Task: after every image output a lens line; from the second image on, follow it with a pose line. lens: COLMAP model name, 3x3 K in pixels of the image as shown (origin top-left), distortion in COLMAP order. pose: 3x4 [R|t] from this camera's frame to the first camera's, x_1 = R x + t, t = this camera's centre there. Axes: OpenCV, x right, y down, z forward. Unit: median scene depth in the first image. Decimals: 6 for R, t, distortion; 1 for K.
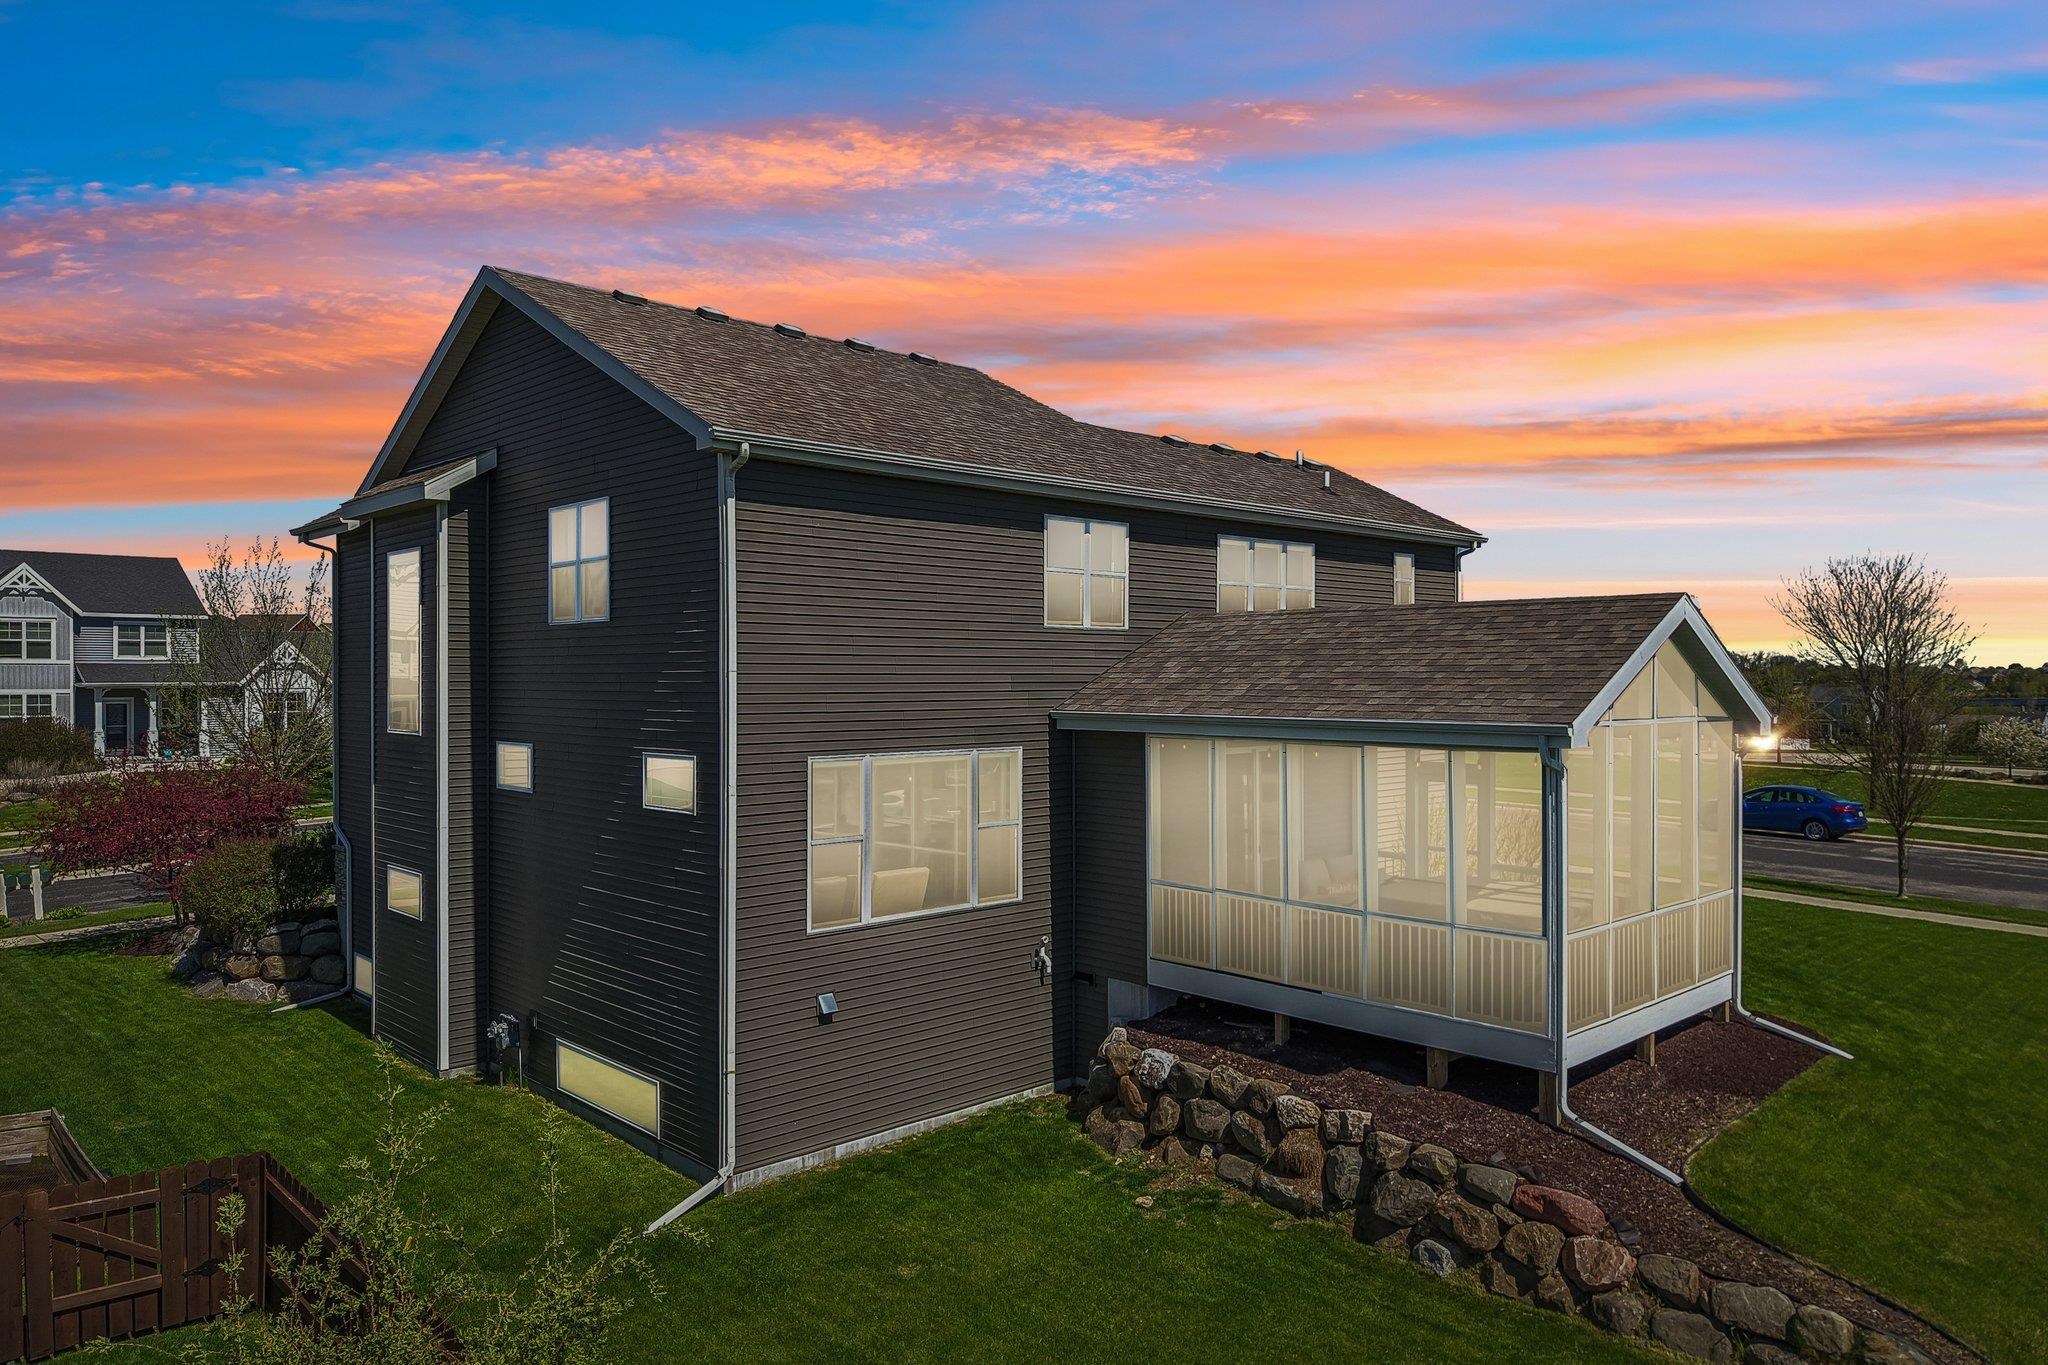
lens RADIAL K [[1391.0, 0, 1020.1], [0, 1391.0, 675.7], [0, 0, 1]] dist [0.002458, -0.012029]
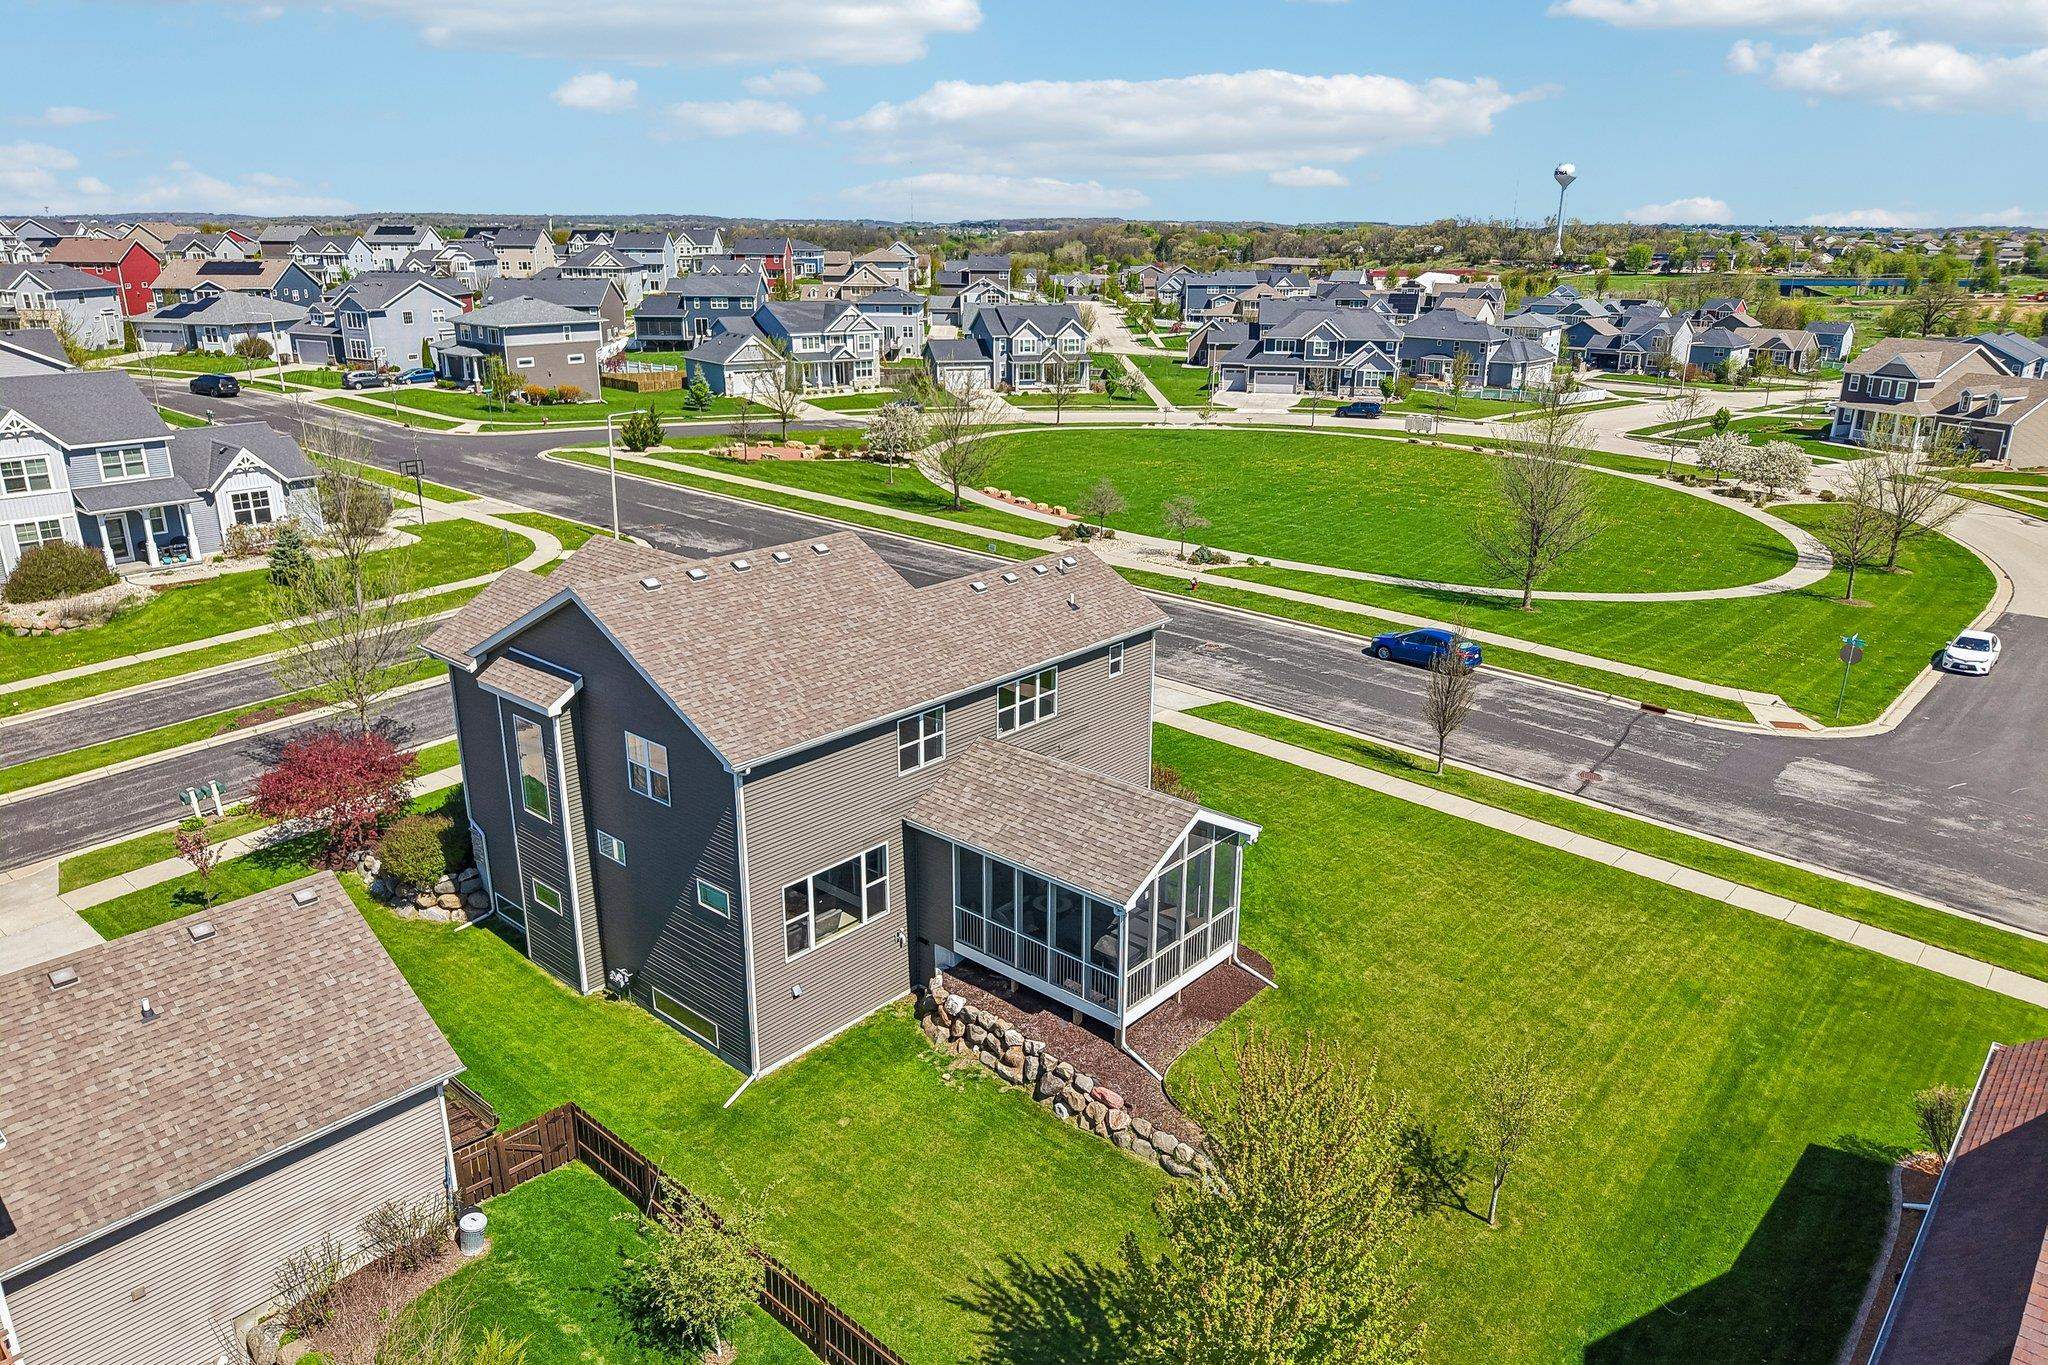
lens RADIAL K [[1391.0, 0, 1026.5], [0, 1391.0, 684.9], [0, 0, 1]] dist [0.002458, -0.012029]
pose [[0.995450, -0.023262, 0.092408, 0.023972], [-0.007191, 0.948645, 0.316260, -0.907617], [-0.095019, -0.315486, 0.944161, -0.910403]]
